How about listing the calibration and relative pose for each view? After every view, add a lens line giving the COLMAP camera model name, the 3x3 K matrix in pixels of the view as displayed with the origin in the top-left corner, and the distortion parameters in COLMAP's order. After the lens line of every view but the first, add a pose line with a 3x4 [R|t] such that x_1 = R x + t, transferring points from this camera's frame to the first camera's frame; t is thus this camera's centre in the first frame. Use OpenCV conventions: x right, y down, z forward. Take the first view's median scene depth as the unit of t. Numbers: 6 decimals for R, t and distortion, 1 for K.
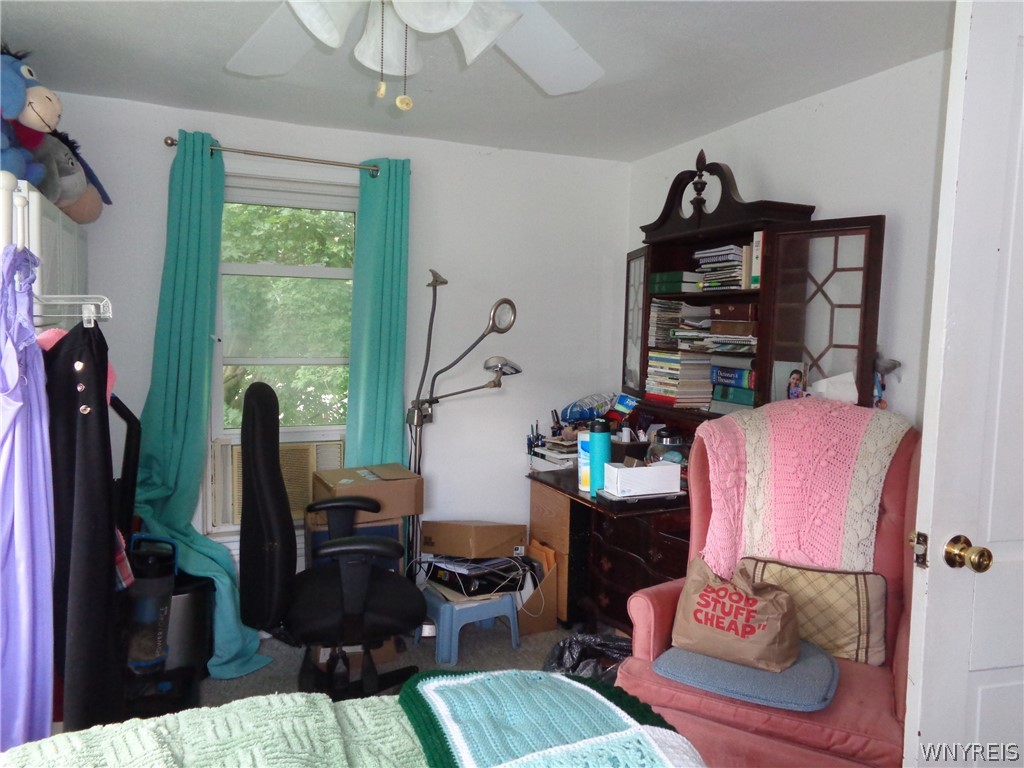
lens RADIAL K [[787.0, 0, 512.0], [0, 787.0, 384.0], [0, 0, 1]] dist [0.024706, 0.004766]
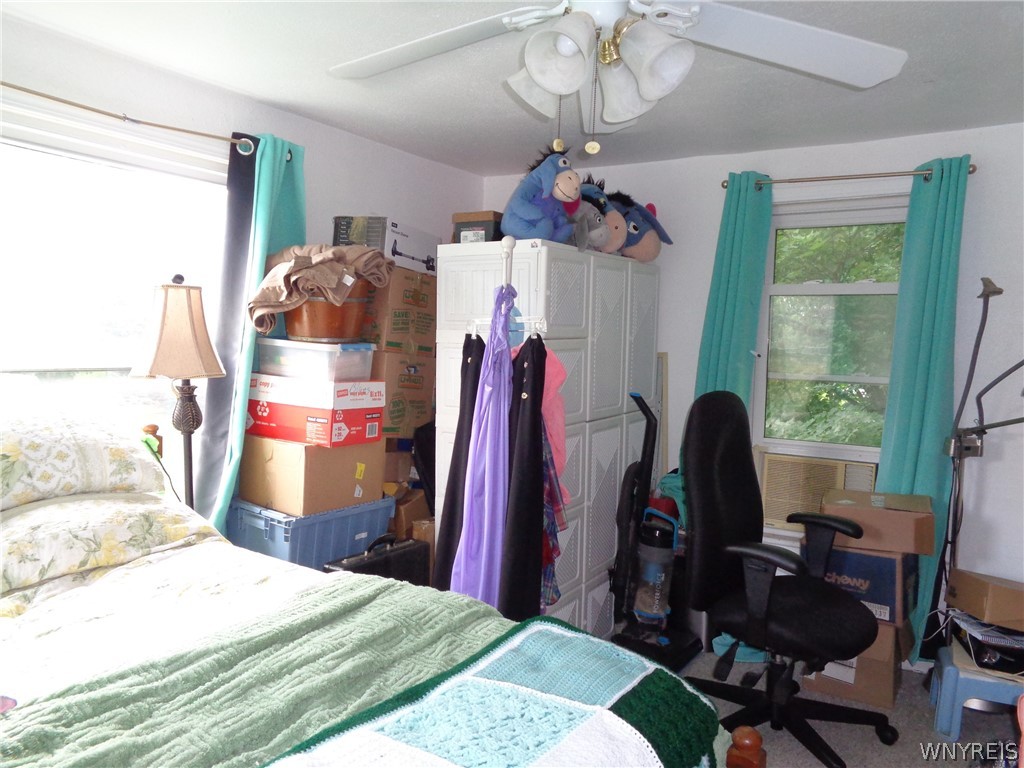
lens RADIAL K [[779.5, 0, 508.0], [0, 779.5, 387.4], [0, 0, 1]] dist [0.014391, 0.008043]
pose [[0.555134, 0.050107, -0.830250, 0.342074], [-0.072759, 0.997283, 0.011538, 0.001424], [0.828572, 0.054003, 0.557271, 0.107409]]
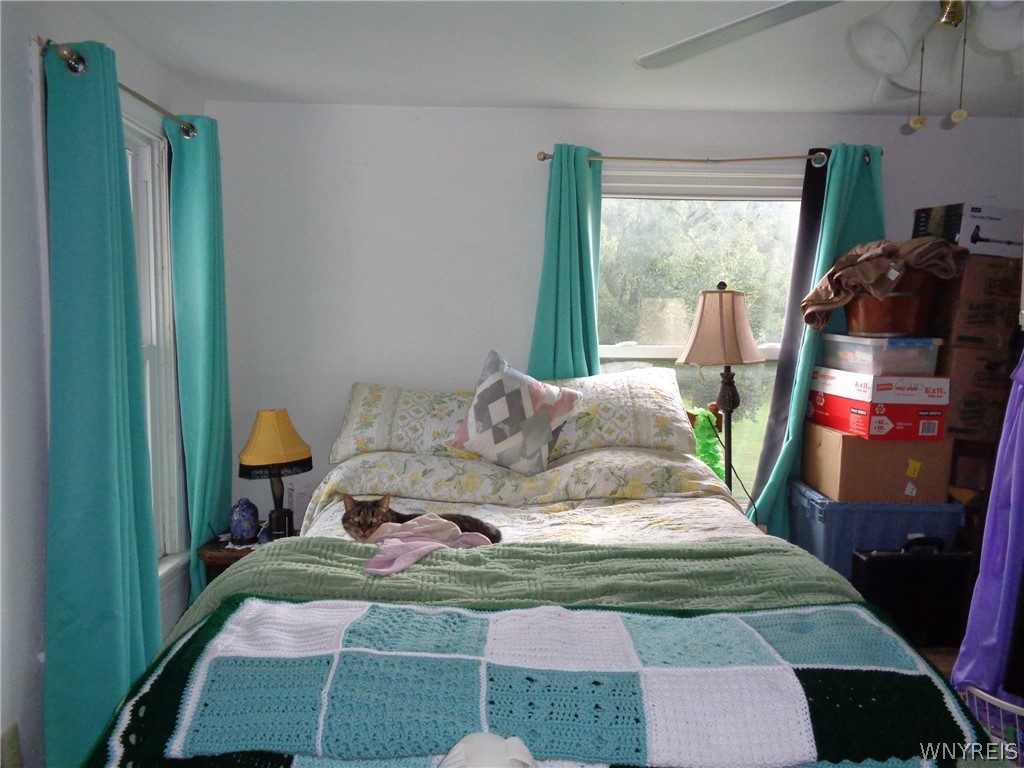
lens RADIAL K [[779.5, 0, 508.0], [0, 779.5, 387.4], [0, 0, 1]] dist [0.014391, 0.008043]
pose [[-0.363466, 0.052404, -0.930132, 0.490745], [-0.079915, 0.992983, 0.087173, -0.011239], [0.928173, 0.106016, -0.356728, 0.360705]]
